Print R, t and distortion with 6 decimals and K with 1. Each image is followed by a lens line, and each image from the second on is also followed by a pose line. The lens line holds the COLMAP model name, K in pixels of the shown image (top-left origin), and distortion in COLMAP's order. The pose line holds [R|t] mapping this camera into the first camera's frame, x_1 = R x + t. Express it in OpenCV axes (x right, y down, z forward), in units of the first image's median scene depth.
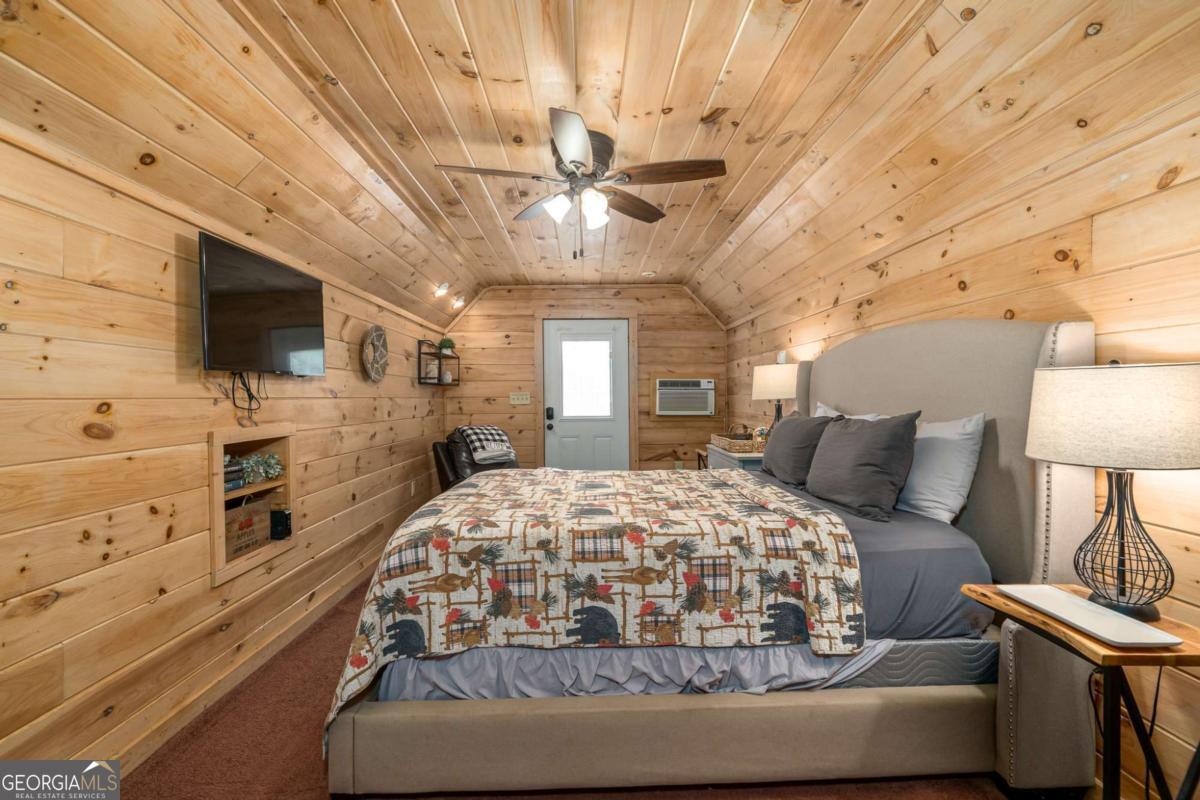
lens RADIAL K [[527.0, 0, 600.7], [0, 527.0, 399.0], [0, 0, 1]] dist [-0.004962, -0.000502]
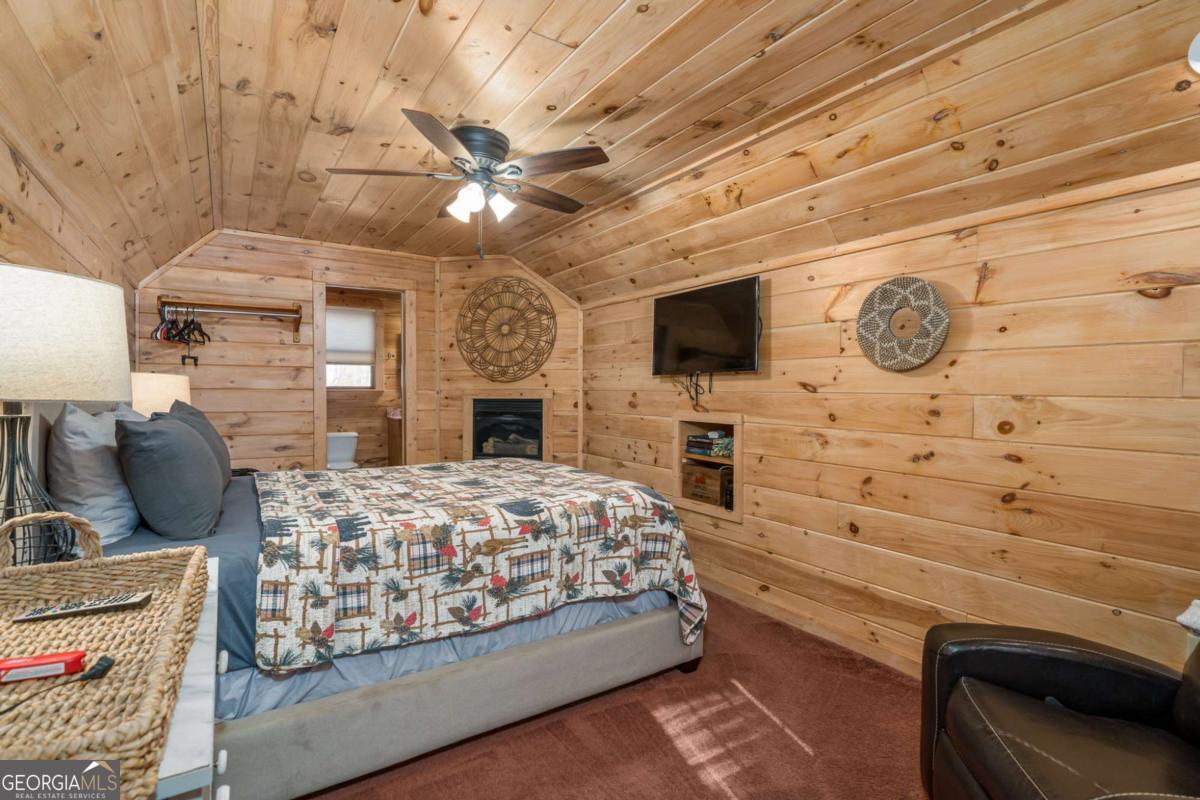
lens RADIAL K [[561.8, 0, 602.1], [0, 561.8, 400.2], [0, 0, 1]] dist [-0.003151, 0.000282]
pose [[-0.848410, 0.008285, -0.529275, 0.383398], [-0.005570, 0.999682, 0.024579, -0.015789], [0.529311, 0.023801, -0.848094, 2.336691]]
